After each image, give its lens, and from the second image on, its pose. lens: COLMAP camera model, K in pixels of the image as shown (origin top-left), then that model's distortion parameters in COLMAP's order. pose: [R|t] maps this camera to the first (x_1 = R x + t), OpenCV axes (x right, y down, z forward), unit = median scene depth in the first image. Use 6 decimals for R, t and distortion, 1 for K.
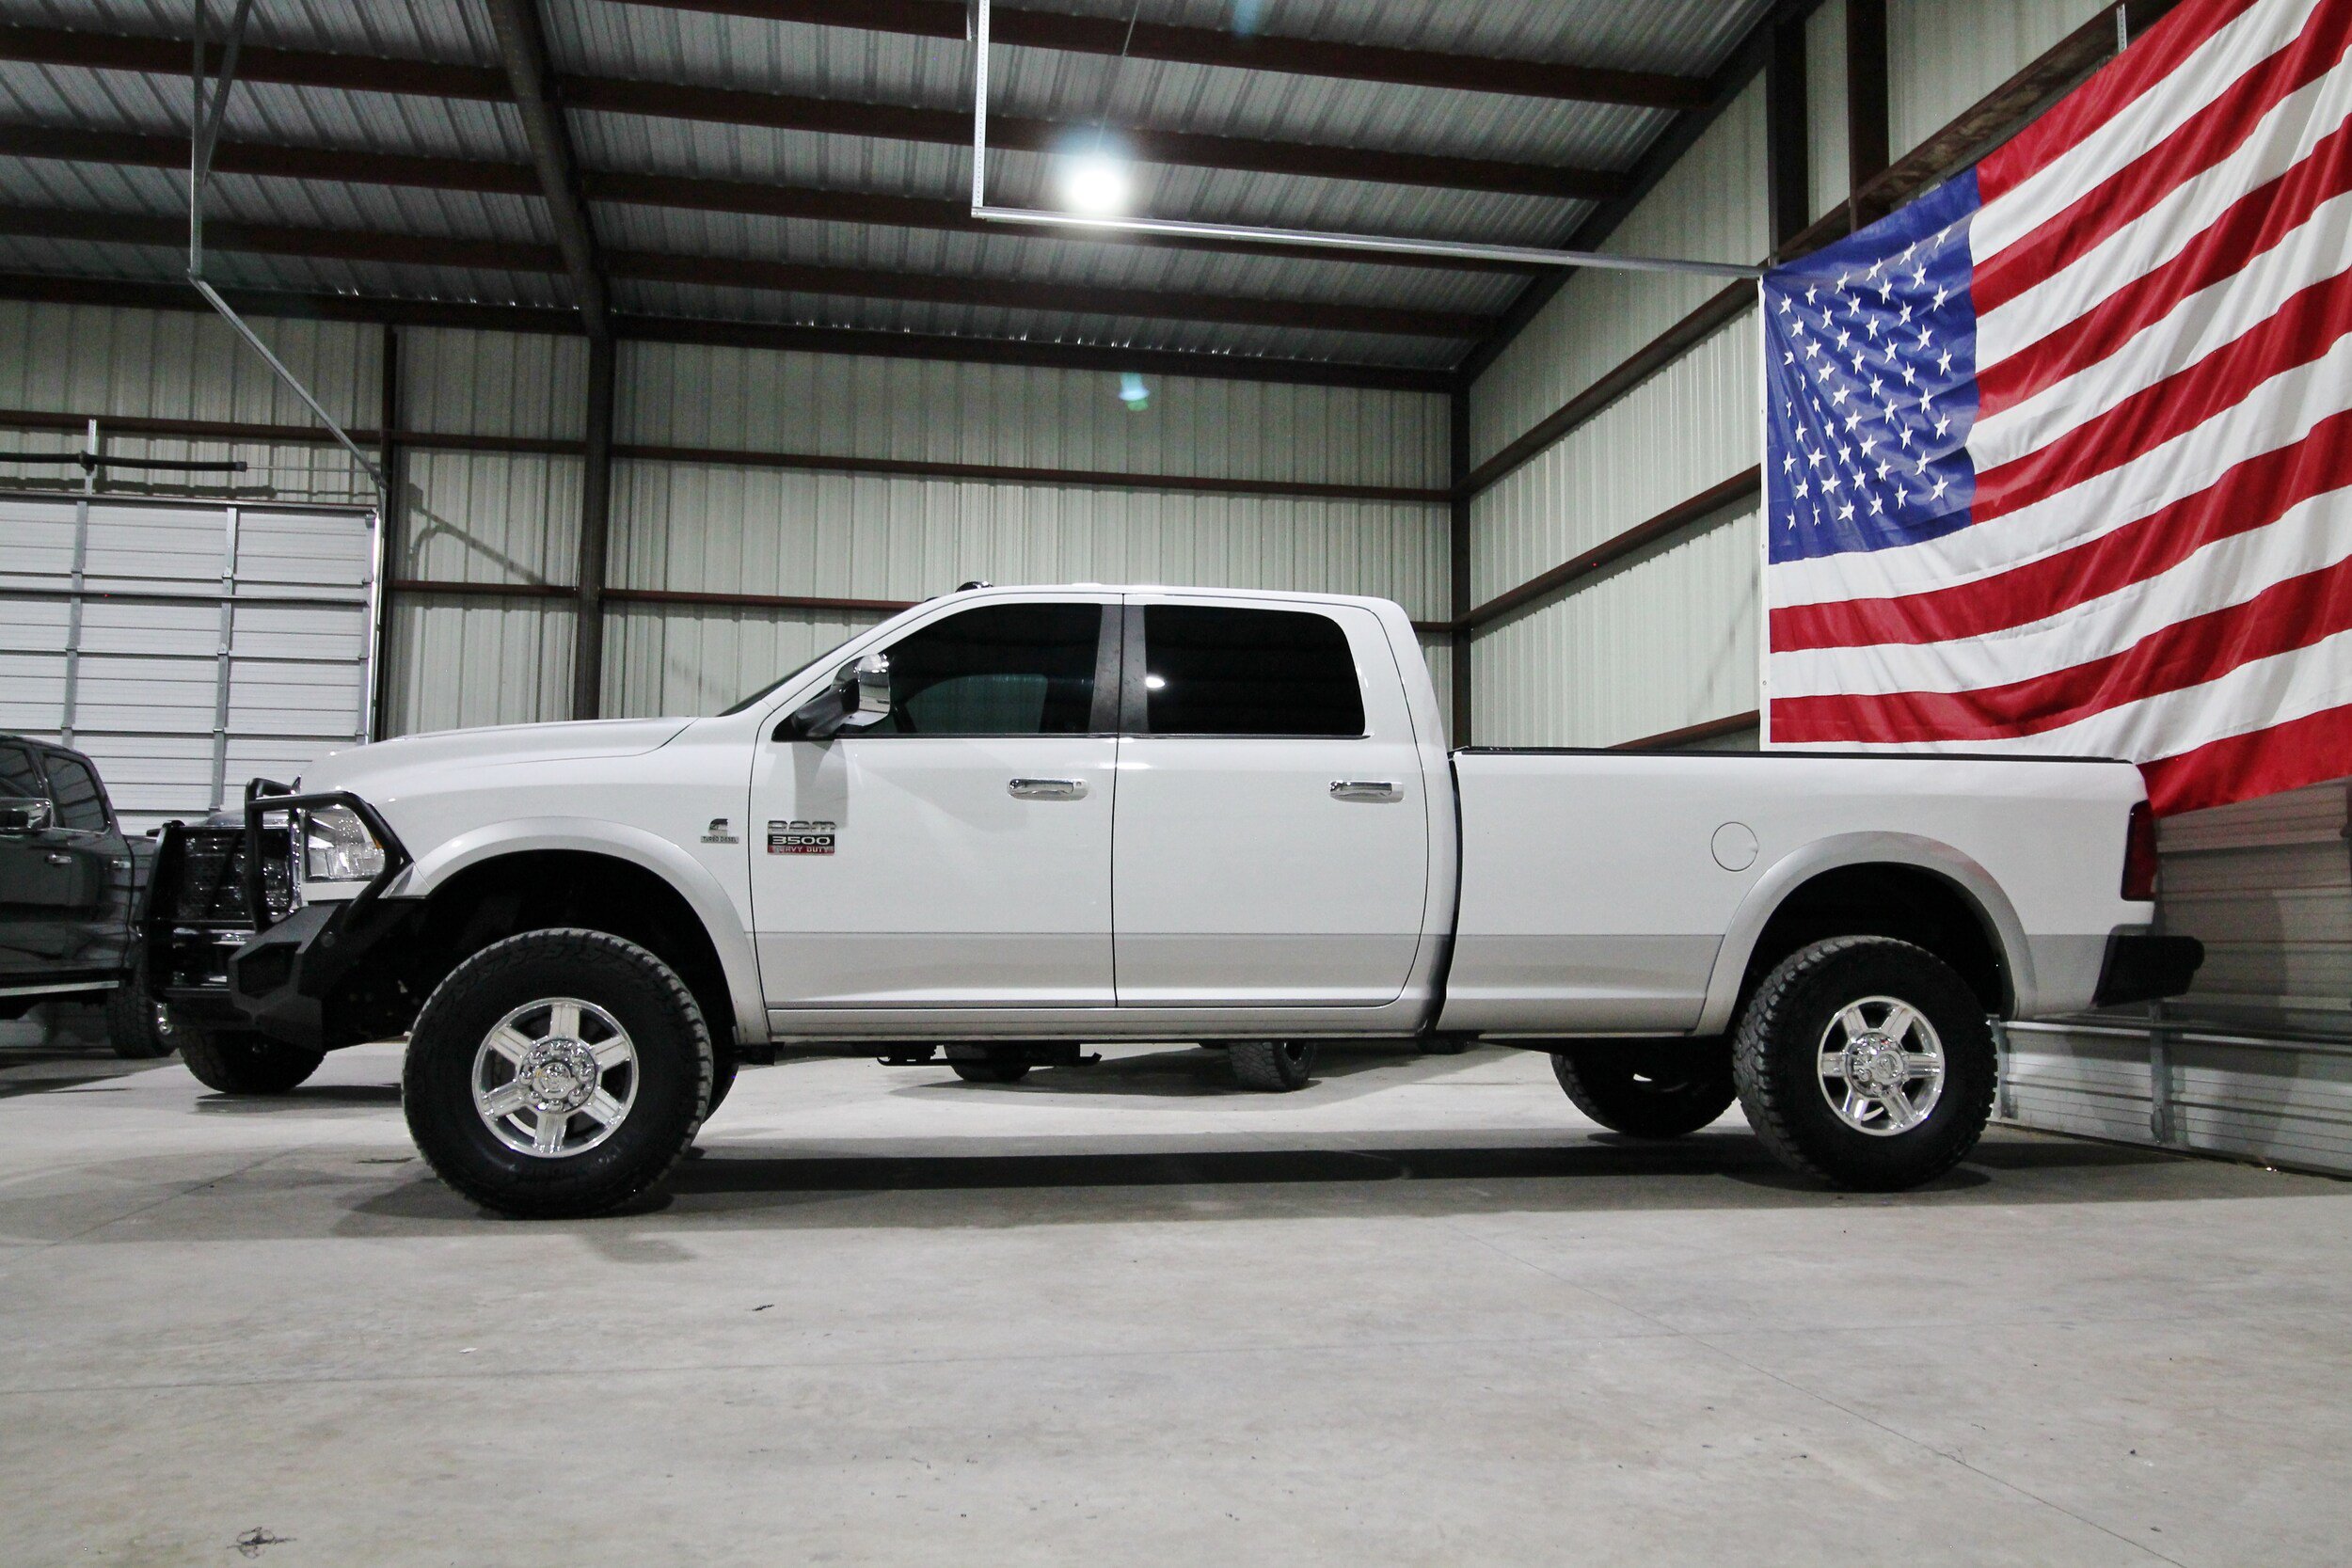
lens RADIAL K [[1833.2, 0, 1193.4], [0, 1833.2, 780.9], [0, 0, 1]] dist [0.006808, -0.004724]
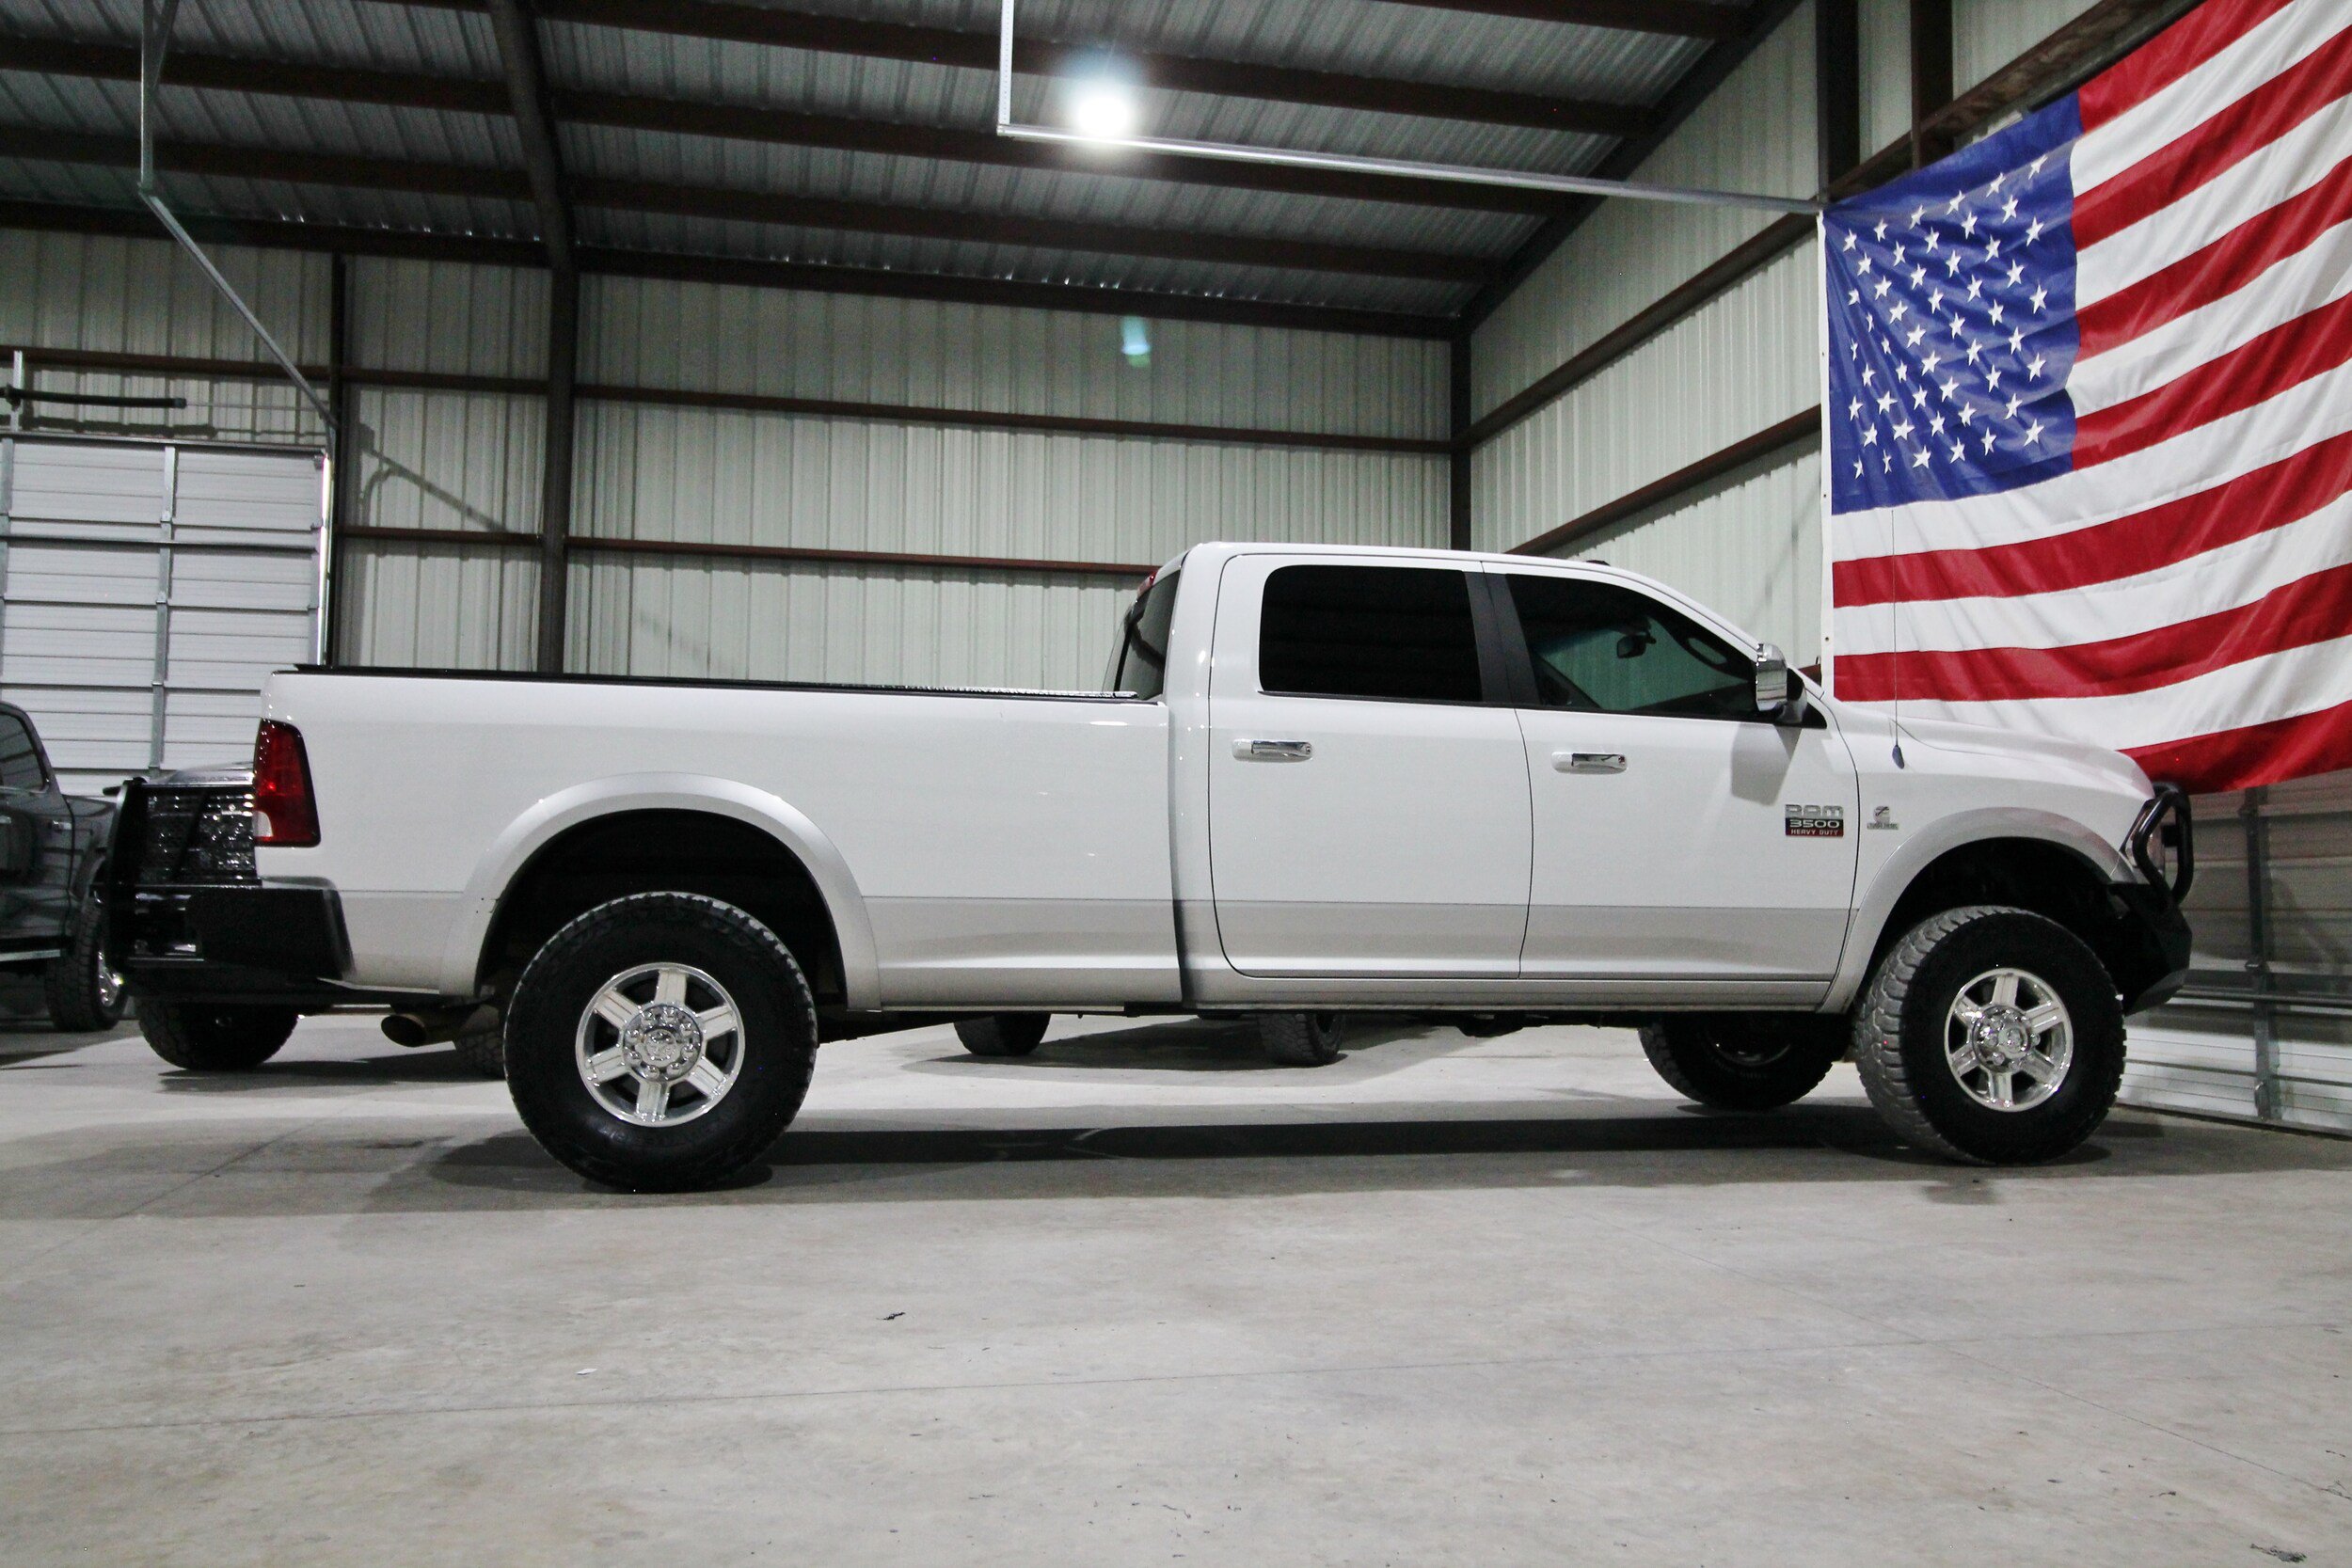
lens RADIAL K [[1862.2, 0, 1186.3], [0, 1862.2, 780.0], [0, 0, 1]] dist [0.010160, -0.007757]
pose [[0.999479, 0.002917, 0.032156, -0.054946], [-0.003512, 0.999823, 0.018476, 0.003610], [-0.032097, -0.018579, 0.999312, 0.040754]]
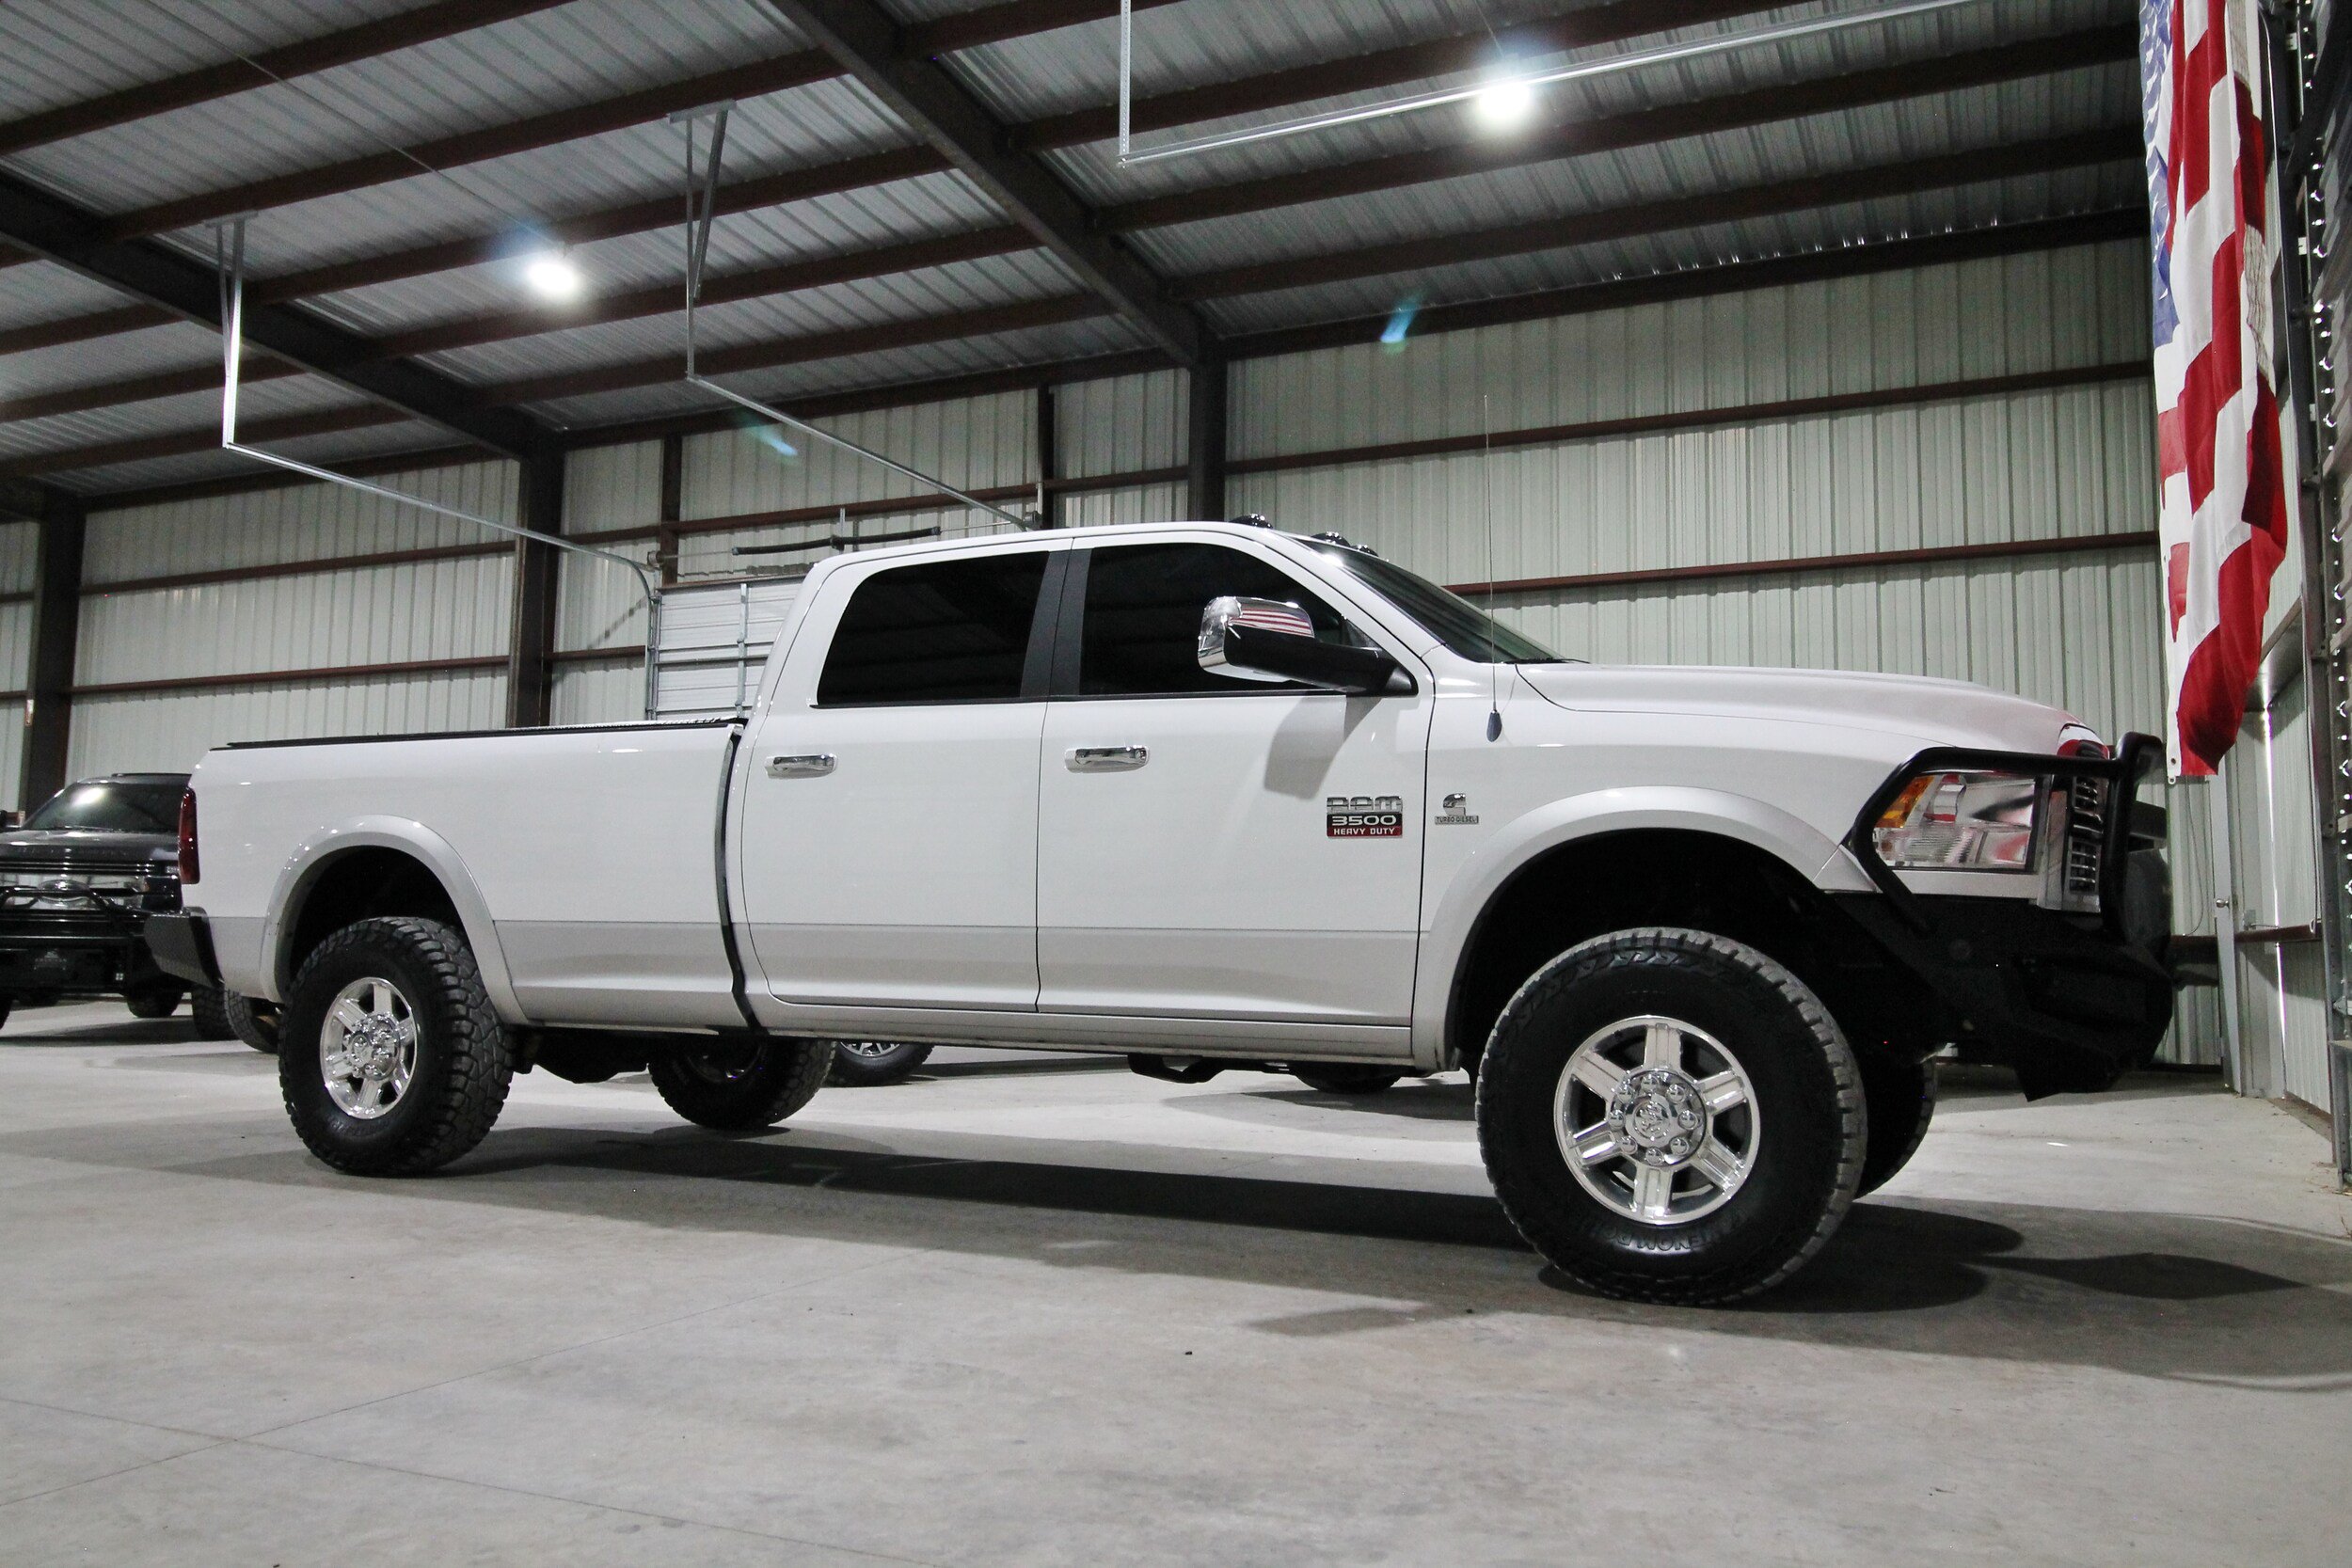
lens RADIAL K [[1810.3, 0, 1189.3], [0, 1810.3, 780.2], [0, 0, 1]] dist [0.005560, 0.001186]
pose [[0.811694, -0.049206, -0.582007, 0.435615], [0.045644, 0.998742, -0.020782, 0.027544], [0.582297, -0.009696, 0.812919, 0.264168]]
